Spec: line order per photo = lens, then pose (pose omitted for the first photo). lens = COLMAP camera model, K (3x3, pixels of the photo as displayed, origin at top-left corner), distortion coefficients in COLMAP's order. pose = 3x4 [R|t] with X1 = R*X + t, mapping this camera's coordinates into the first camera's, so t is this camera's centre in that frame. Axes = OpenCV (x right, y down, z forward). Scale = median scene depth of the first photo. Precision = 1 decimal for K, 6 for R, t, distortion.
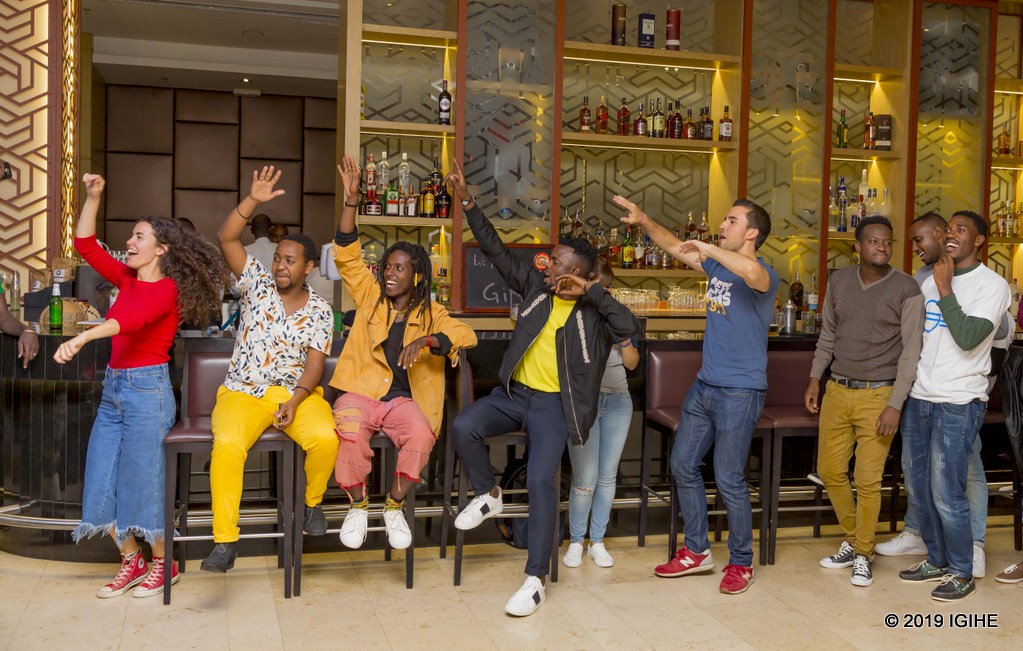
lens RADIAL K [[1068.0, 0, 511.5], [0, 1068.0, 325.5], [0, 0, 1]] dist [-0.146789, 0.195968]
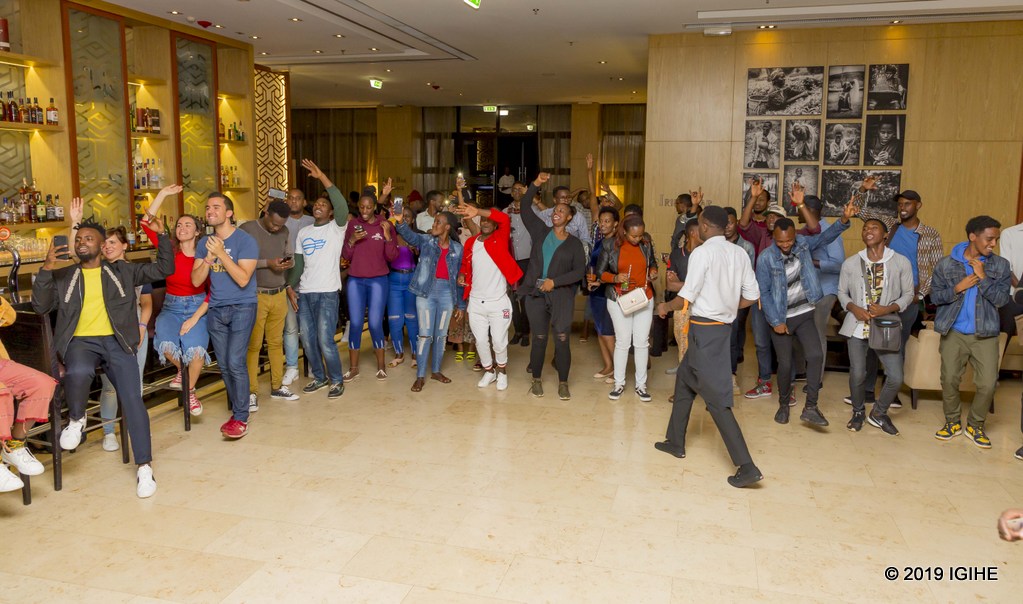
lens RADIAL K [[715.3, 0, 513.9], [0, 715.3, 256.6], [0, 0, 1]] dist [0.002523, 0.002351]
pose [[0.497554, -0.110947, 0.860309, -0.302070], [0.062326, 0.993796, 0.092116, -0.054680], [-0.865191, 0.007787, 0.501382, 0.041306]]
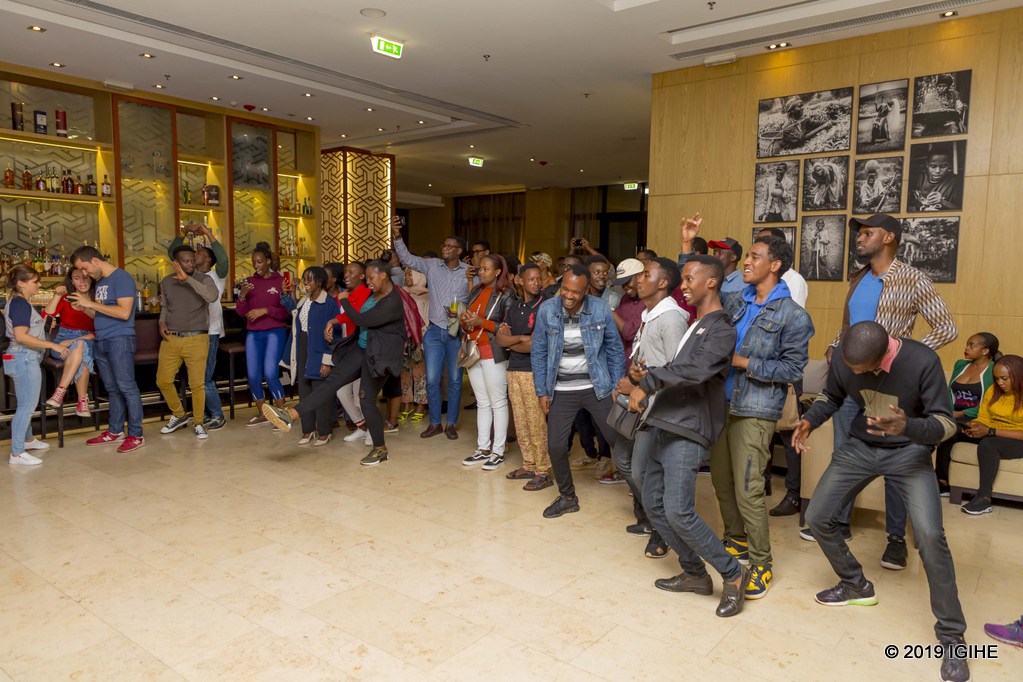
lens RADIAL K [[695.8, 0, 511.5], [0, 695.8, 341.0], [0, 0, 1]] dist [0.007522, -0.000925]
pose [[0.800605, -0.069769, 0.595117, 0.046597], [0.047858, 0.997471, 0.052556, 0.019866], [-0.597278, -0.013596, 0.801919, -0.230714]]
